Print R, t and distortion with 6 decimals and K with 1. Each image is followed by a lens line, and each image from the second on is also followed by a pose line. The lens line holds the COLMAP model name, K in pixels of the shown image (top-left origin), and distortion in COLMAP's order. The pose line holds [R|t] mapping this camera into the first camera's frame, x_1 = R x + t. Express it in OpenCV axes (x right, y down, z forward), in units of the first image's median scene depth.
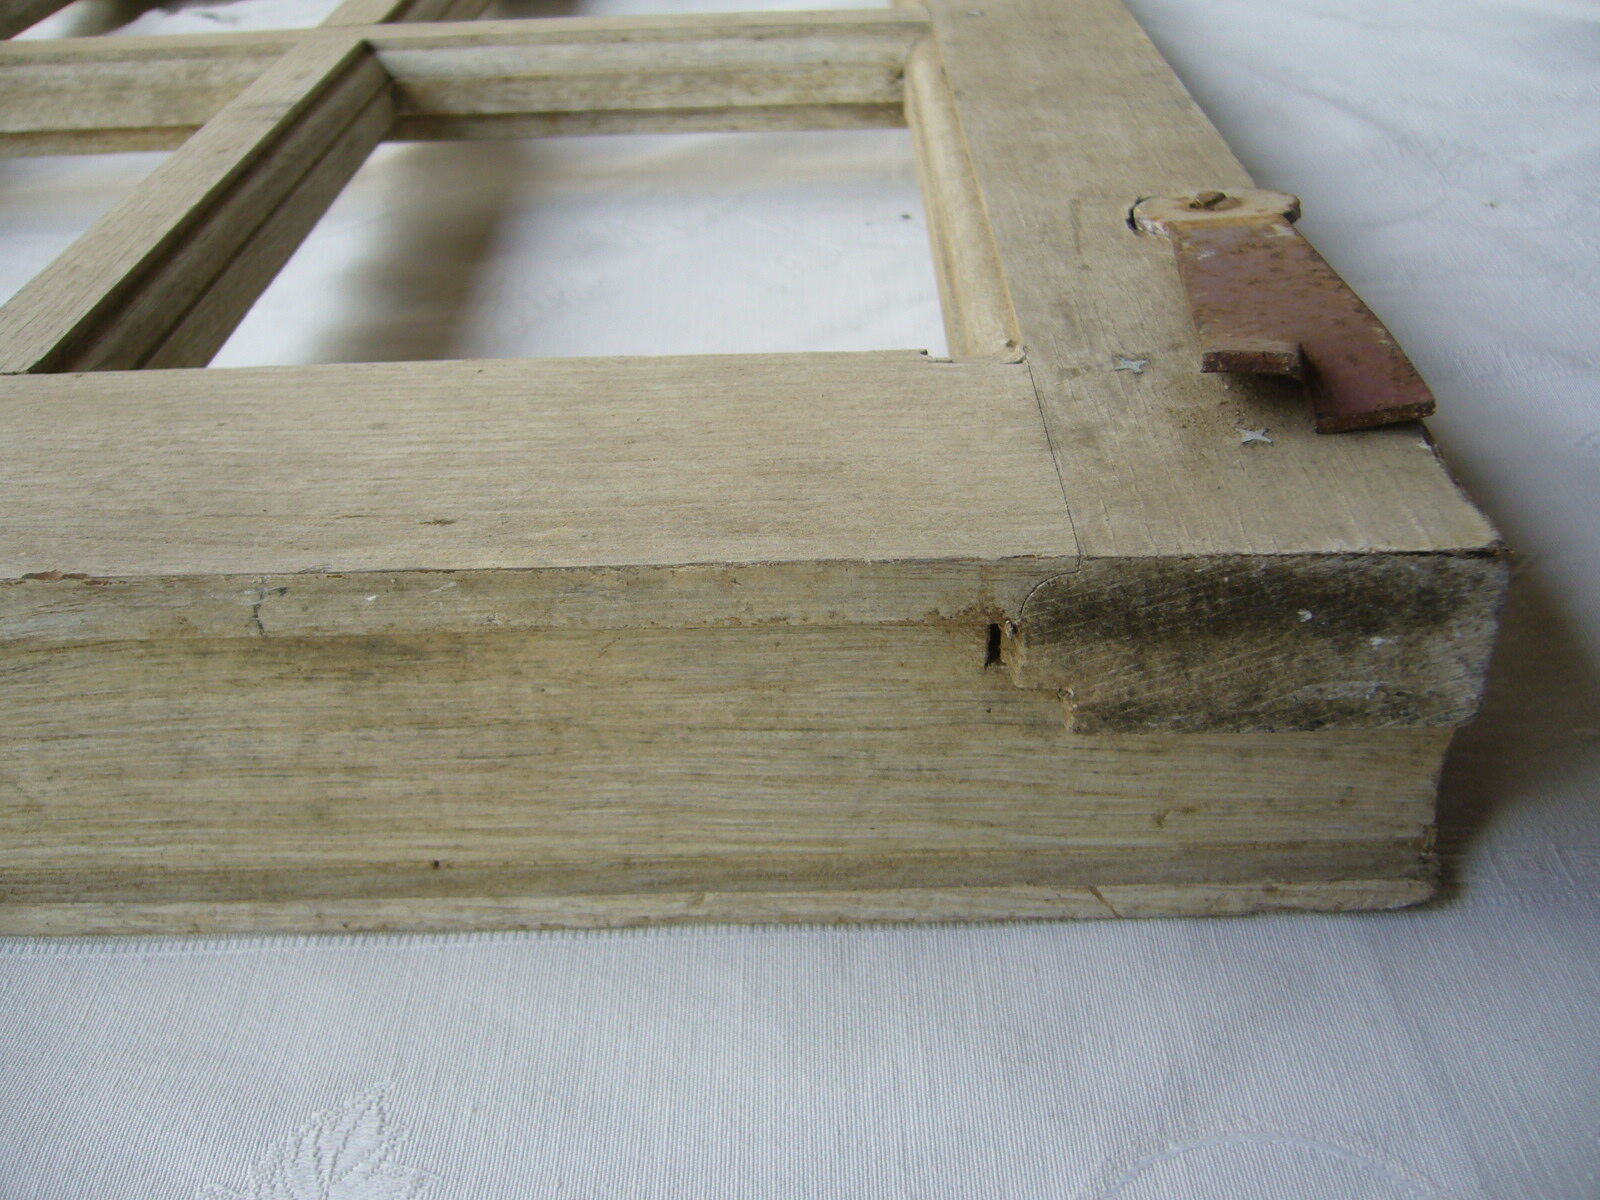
lens RADIAL K [[1686.5, 0, 796.1], [0, 1686.5, 600.9], [0, 0, 1]] dist [-0.068394, 0.000000]
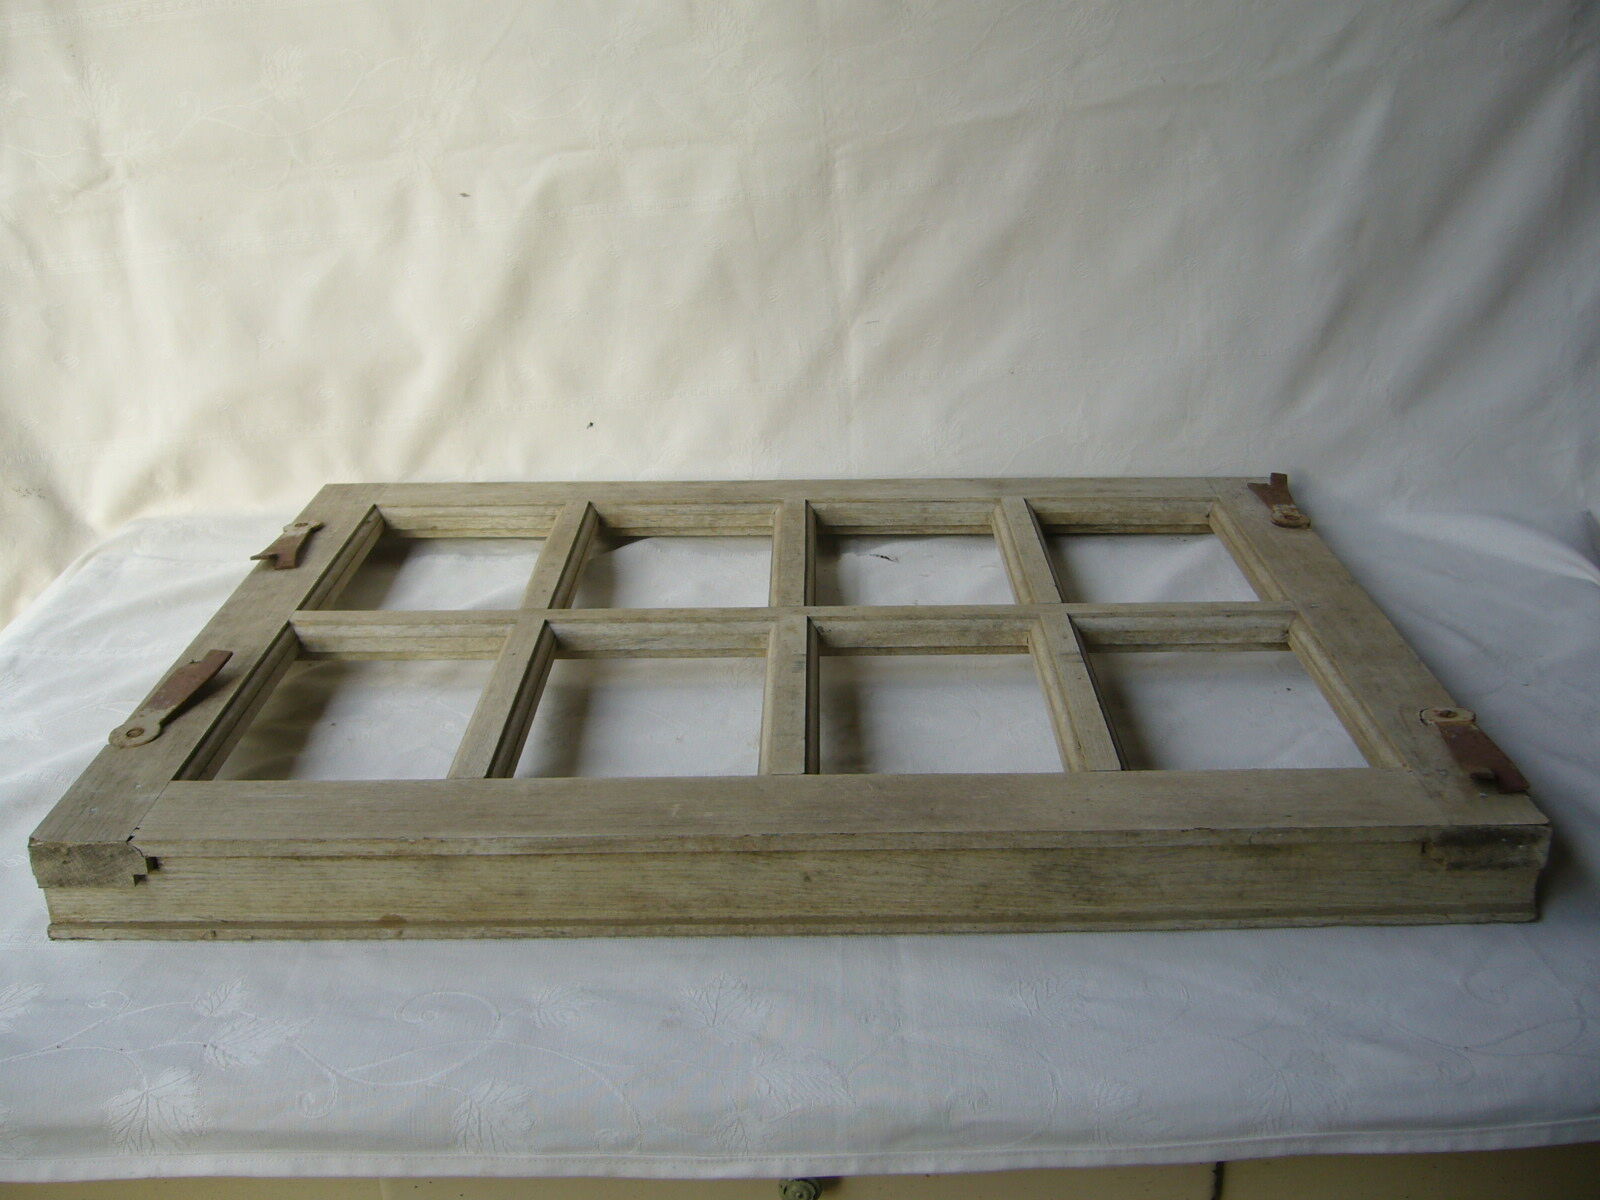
lens RADIAL K [[1686.5, 0, 794.1], [0, 1686.5, 601.3], [0, 0, 1]] dist [-0.068394, 0.000000]
pose [[0.999920, 0.011560, 0.005129, -1.291349], [-0.010537, 0.985795, -0.167623, 0.118089], [-0.006994, 0.167556, 0.985838, -2.741016]]
